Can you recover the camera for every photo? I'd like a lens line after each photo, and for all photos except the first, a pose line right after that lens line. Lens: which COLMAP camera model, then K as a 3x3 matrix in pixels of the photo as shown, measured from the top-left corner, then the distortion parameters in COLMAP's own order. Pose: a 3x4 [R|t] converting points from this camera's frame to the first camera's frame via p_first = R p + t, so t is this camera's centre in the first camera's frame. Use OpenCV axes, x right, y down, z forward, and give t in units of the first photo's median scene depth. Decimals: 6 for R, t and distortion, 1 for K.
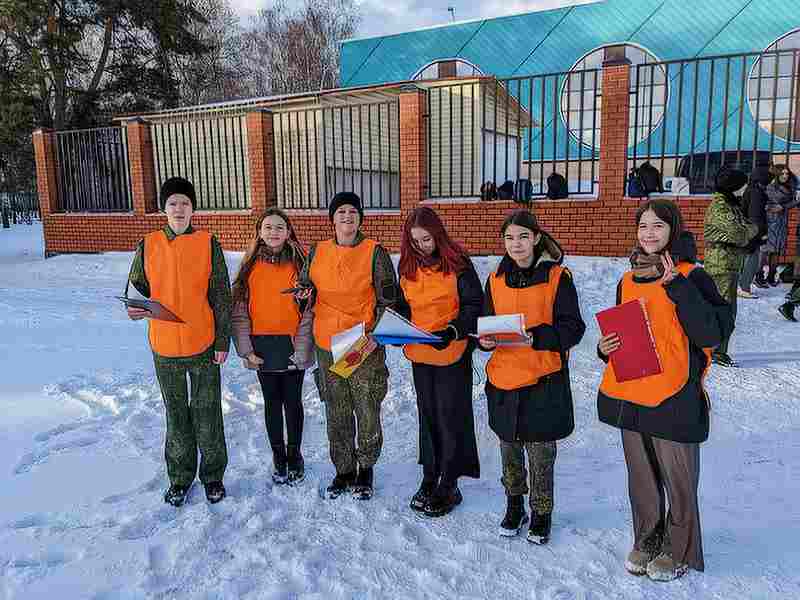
lens RADIAL K [[626.9, 0, 396.7], [0, 626.9, 297.6], [0, 0, 1]] dist [0.015566, -0.046015]
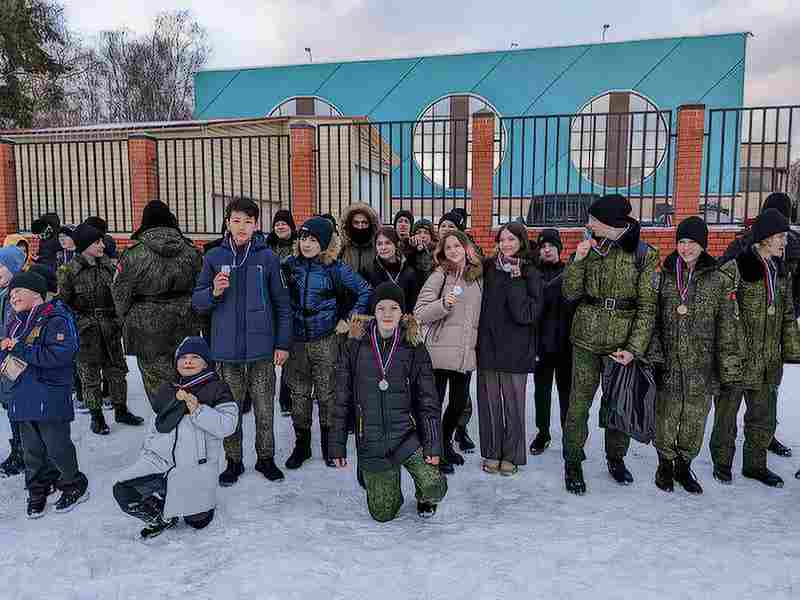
lens RADIAL K [[626.9, 0, 406.2], [0, 626.9, 302.7], [0, 0, 1]] dist [0.015566, -0.046015]
pose [[0.966268, -0.009098, 0.257376, -0.049912], [0.021026, 0.998826, -0.043631, 0.014817], [-0.256677, 0.047571, 0.965326, -0.045620]]
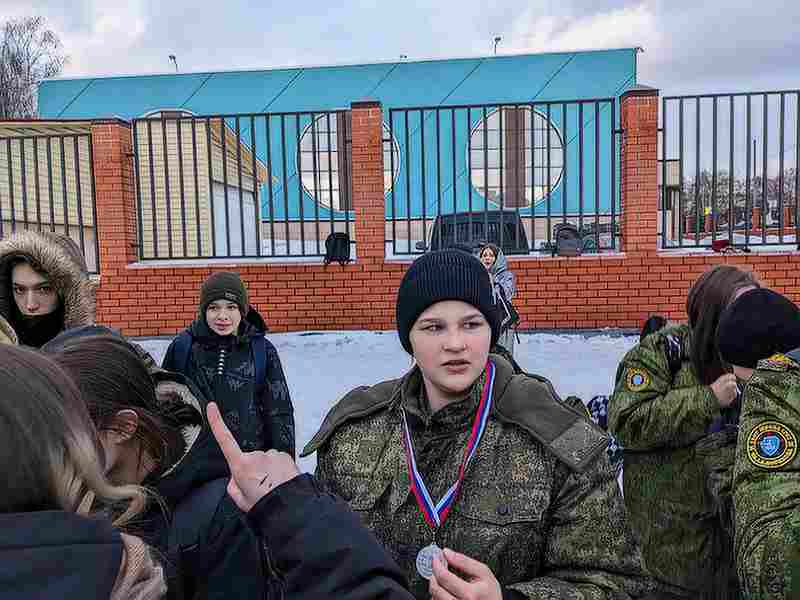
lens RADIAL K [[626.9, 0, 398.4], [0, 626.9, 294.8], [0, 0, 1]] dist [0.015566, -0.046015]
pose [[0.916150, -0.027422, 0.399897, 0.019502], [0.067481, 0.993969, -0.086438, -0.018768], [-0.395115, 0.106175, 0.912475, 0.113942]]
